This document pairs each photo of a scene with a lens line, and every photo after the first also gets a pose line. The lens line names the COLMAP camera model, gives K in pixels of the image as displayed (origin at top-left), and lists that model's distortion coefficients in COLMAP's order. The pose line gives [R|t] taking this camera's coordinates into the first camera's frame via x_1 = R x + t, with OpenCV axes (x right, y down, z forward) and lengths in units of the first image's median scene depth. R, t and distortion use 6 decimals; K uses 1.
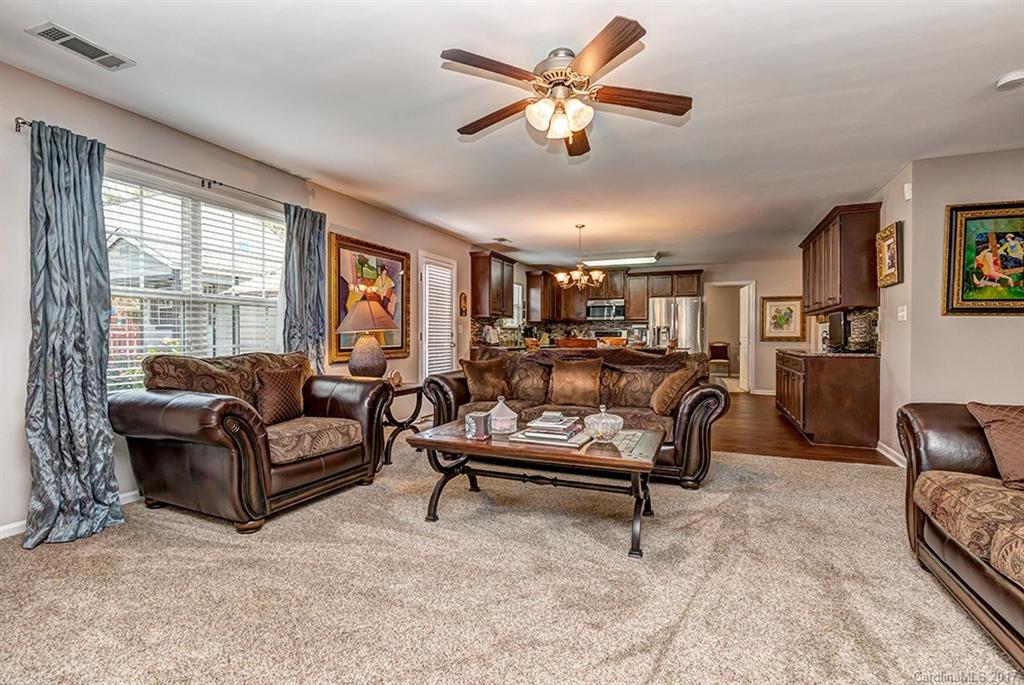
lens RADIAL K [[474.4, 0, 518.8], [0, 474.4, 342.7], [0, 0, 1]] dist [0.004790, -0.000291]
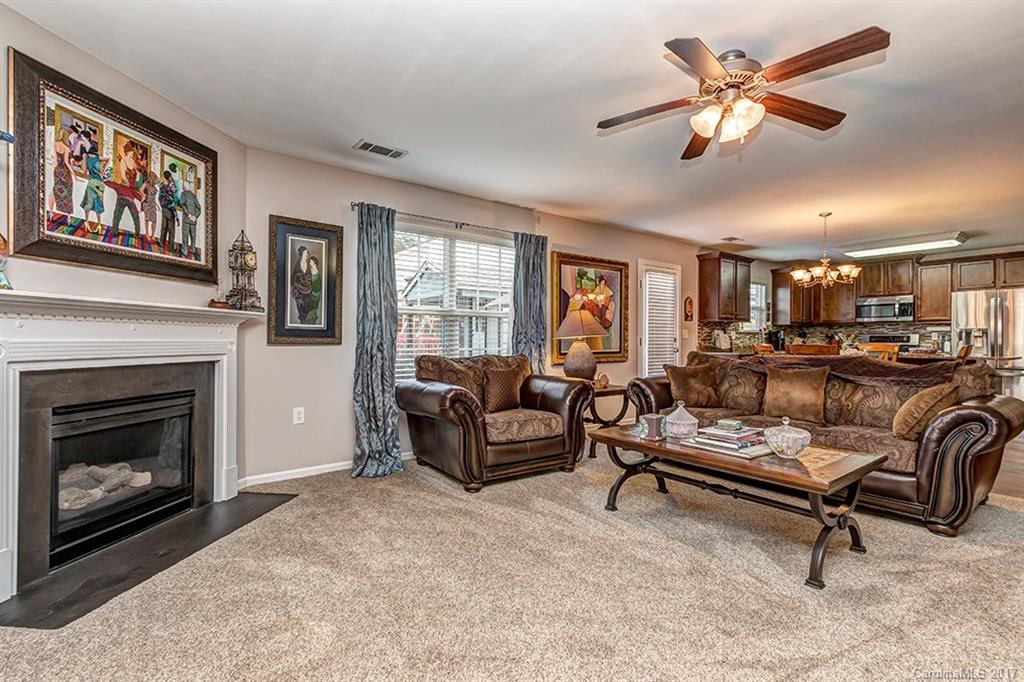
lens RADIAL K [[474.4, 0, 518.1], [0, 474.4, 344.4], [0, 0, 1]] dist [0.004790, -0.000291]
pose [[0.862628, 0.004908, -0.505815, 0.160899], [-0.008117, 0.999958, -0.004140, -0.001603], [0.505773, 0.007677, 0.862632, -0.050845]]
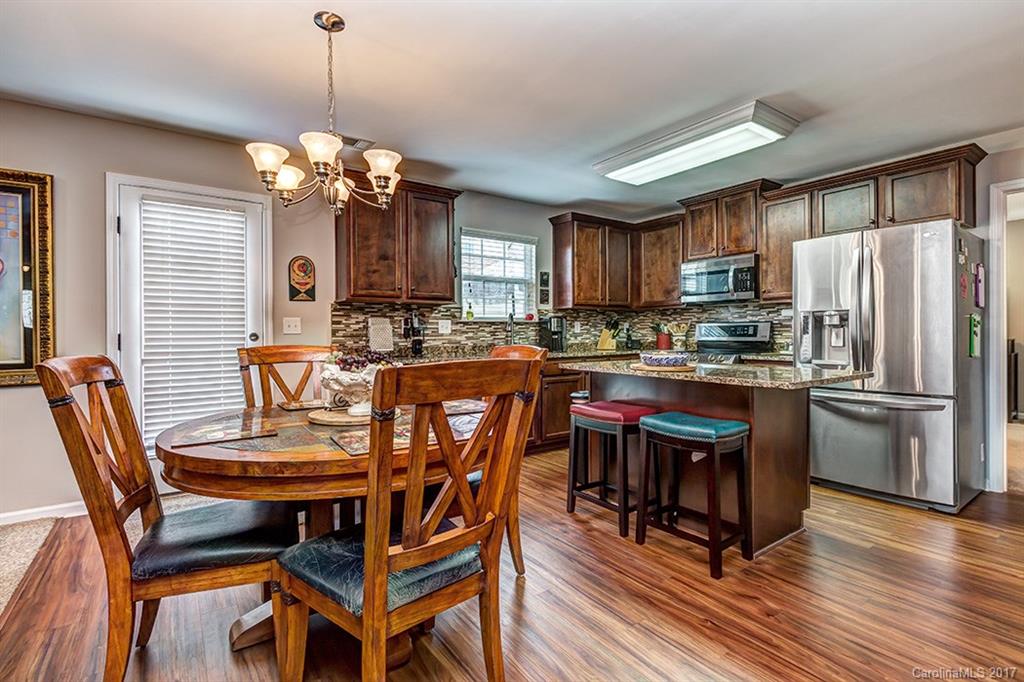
lens RADIAL K [[474.4, 0, 515.4], [0, 474.4, 337.3], [0, 0, 1]] dist [0.004790, -0.000291]
pose [[0.849079, 0.001183, -0.528265, 0.780270], [-0.001574, 0.999999, -0.000290, -0.034050], [0.528264, 0.001078, 0.849079, 1.450224]]
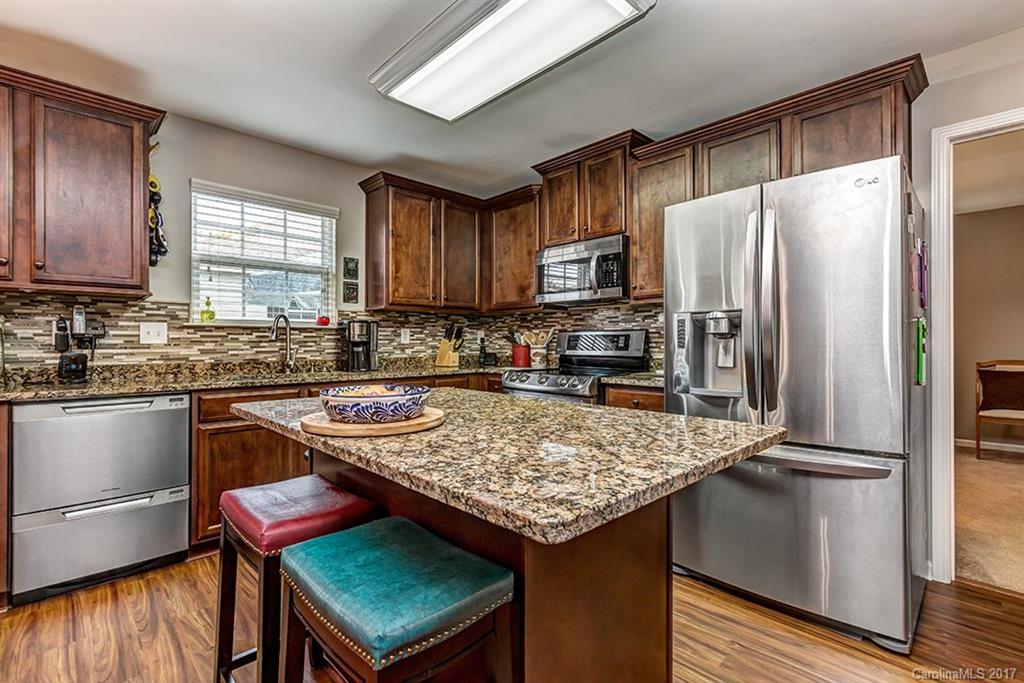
lens RADIAL K [[474.4, 0, 506.4], [0, 474.4, 344.9], [0, 0, 1]] dist [0.004790, -0.000291]
pose [[0.917405, 0.001548, -0.397952, 0.810739], [-0.004544, 0.999968, -0.006586, -0.040668], [0.397929, 0.007850, 0.917383, 1.960234]]
